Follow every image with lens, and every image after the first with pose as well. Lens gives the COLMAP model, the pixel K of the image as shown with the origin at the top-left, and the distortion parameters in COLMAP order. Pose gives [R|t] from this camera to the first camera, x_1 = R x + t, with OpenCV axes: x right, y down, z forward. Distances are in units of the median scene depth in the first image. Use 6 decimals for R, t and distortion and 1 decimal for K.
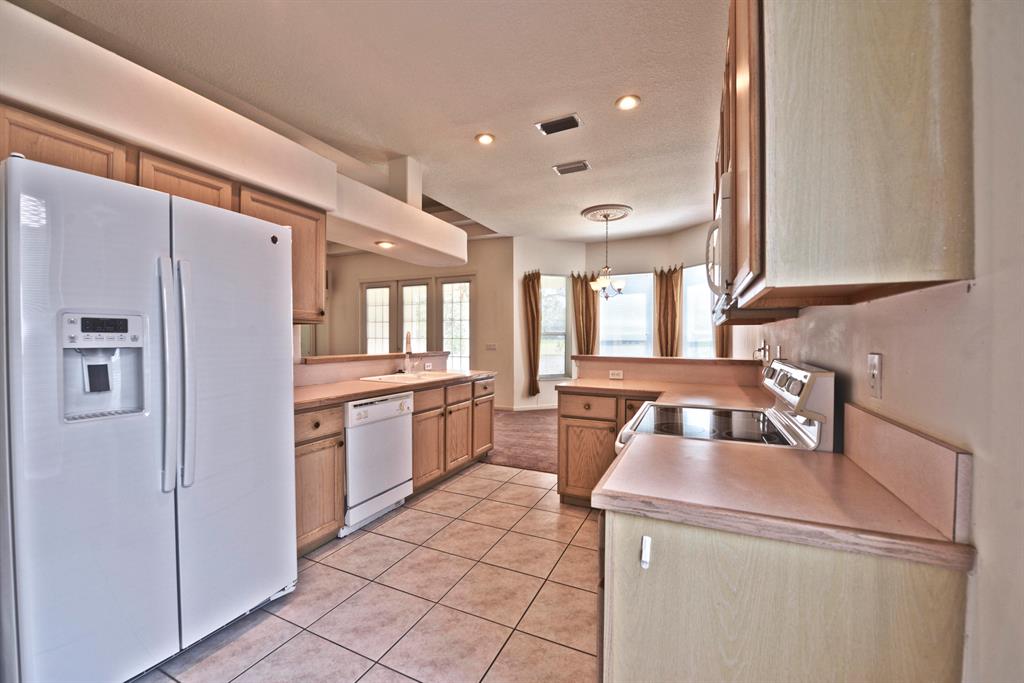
lens RADIAL K [[407.1, 0, 504.0], [0, 407.1, 343.6], [0, 0, 1]] dist [-0.018827, -0.000279]
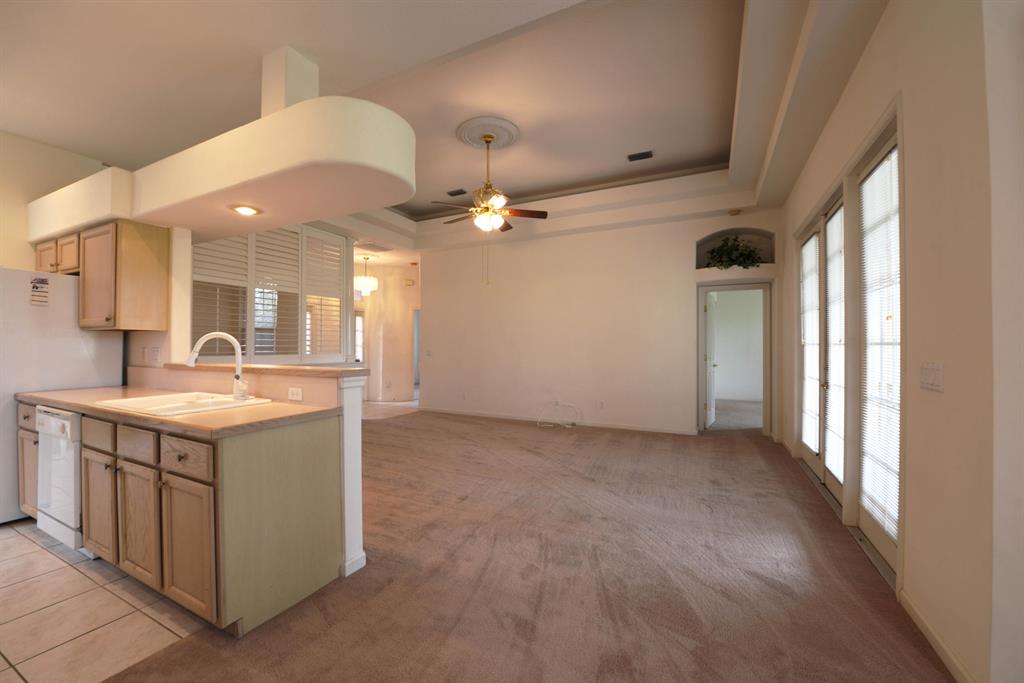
lens RADIAL K [[407.1, 0, 504.0], [0, 407.1, 343.6], [0, 0, 1]] dist [-0.018827, -0.000279]
pose [[-0.013129, -0.004332, -0.999904, 0.336986], [-0.012543, 0.999913, -0.004167, -0.012255], [0.999835, 0.012487, -0.013182, 1.228244]]
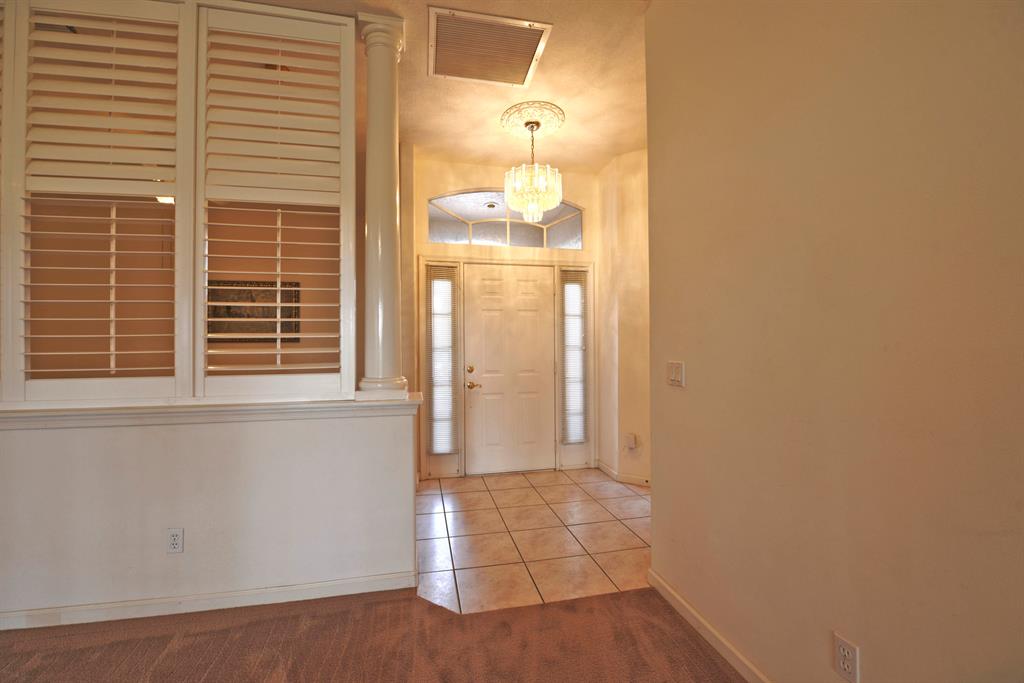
lens RADIAL K [[407.1, 0, 504.0], [0, 407.1, 343.6], [0, 0, 1]] dist [-0.018827, -0.000279]
pose [[-0.787578, 0.002736, -0.616209, -0.992503], [0.000515, 0.999993, 0.003781, -0.012985], [0.616215, 0.002661, -0.787574, 1.115657]]
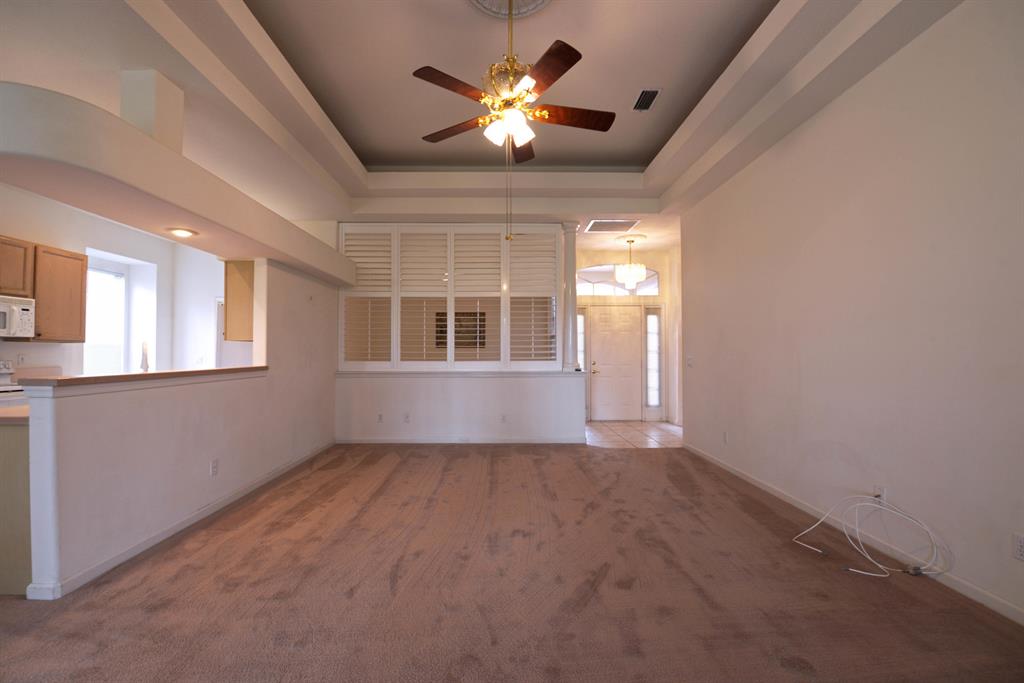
lens RADIAL K [[407.1, 0, 504.0], [0, 407.1, 343.6], [0, 0, 1]] dist [-0.018827, -0.000279]
pose [[-0.892637, -0.006285, -0.450733, -0.418508], [-0.003641, 0.999971, -0.006733, -0.019688], [0.450762, -0.004369, -0.892634, 1.672042]]
